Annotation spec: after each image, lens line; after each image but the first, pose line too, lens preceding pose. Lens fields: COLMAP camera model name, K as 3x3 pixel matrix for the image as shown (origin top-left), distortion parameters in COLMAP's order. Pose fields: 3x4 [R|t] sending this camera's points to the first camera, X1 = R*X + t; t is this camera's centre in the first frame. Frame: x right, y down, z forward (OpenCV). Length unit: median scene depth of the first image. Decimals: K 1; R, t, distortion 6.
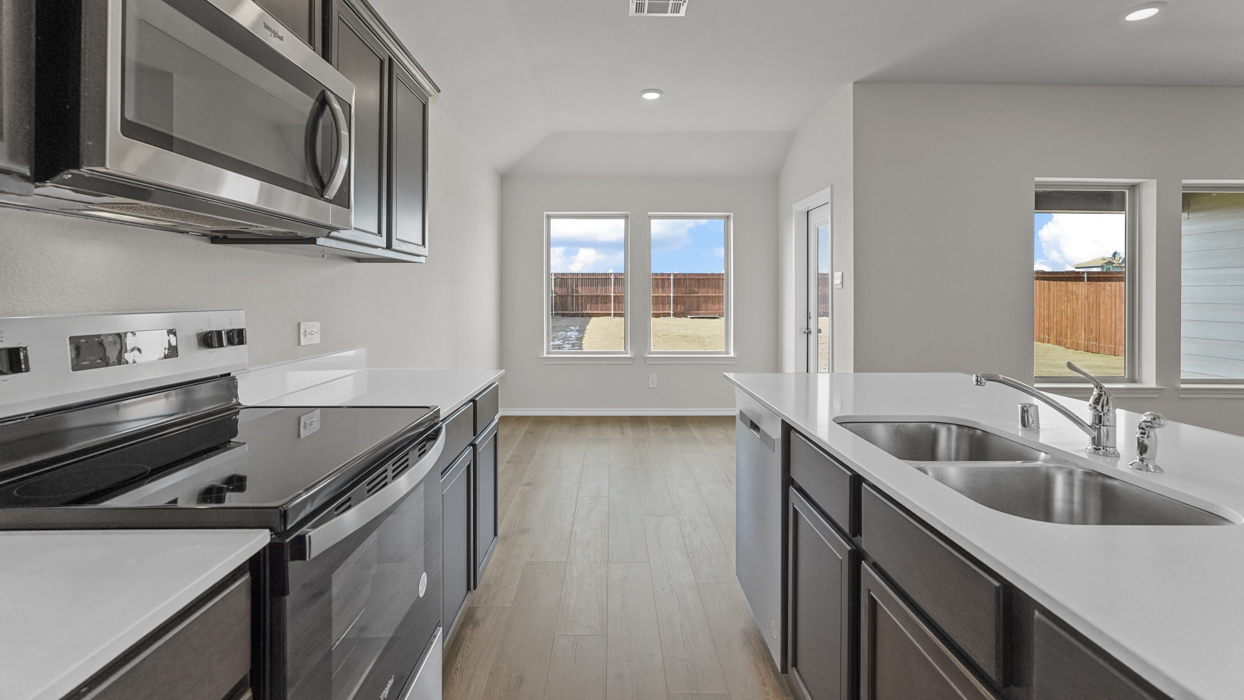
lens RADIAL K [[516.9, 0, 622.0], [0, 516.9, 350.0], [0, 0, 1]] dist [-0.000856, -0.000052]
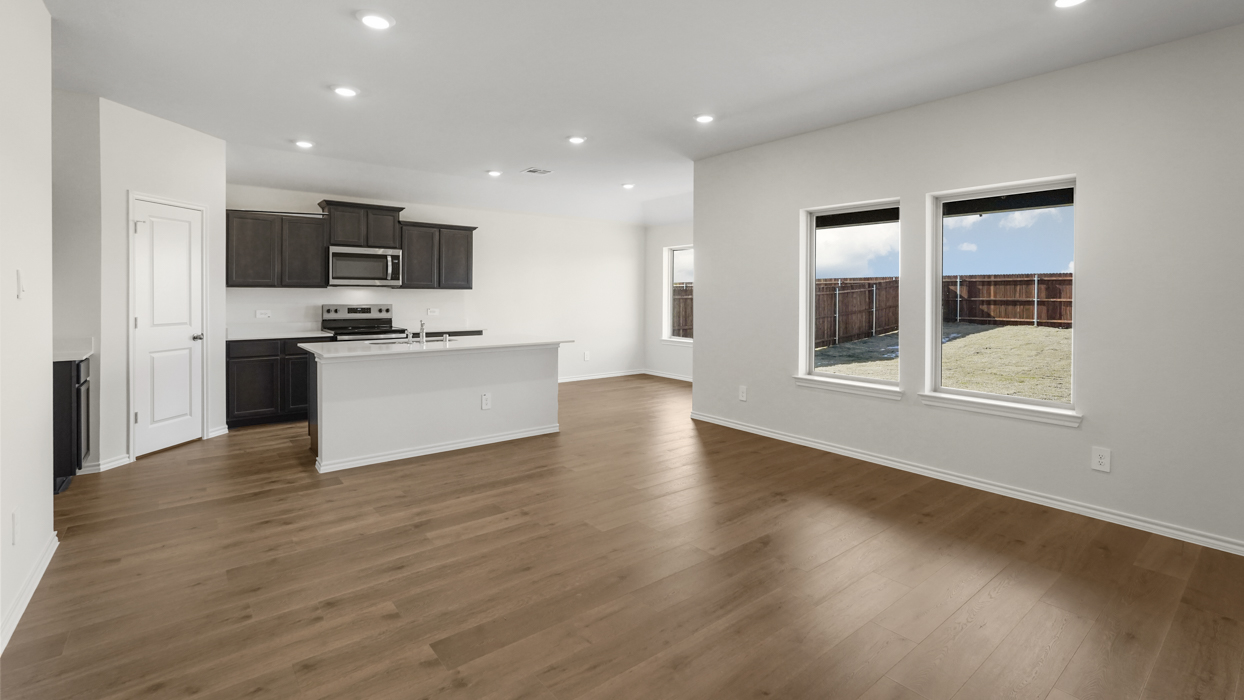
lens RADIAL K [[547.4, 0, 623.1], [0, 547.4, 324.8], [0, 0, 1]] dist [-0.027116, 0.000322]
pose [[0.601199, 0.048027, -0.797655, 0.289529], [-0.091865, 0.995728, -0.009286, 0.000522], [0.793801, 0.078859, 0.603043, -0.020283]]
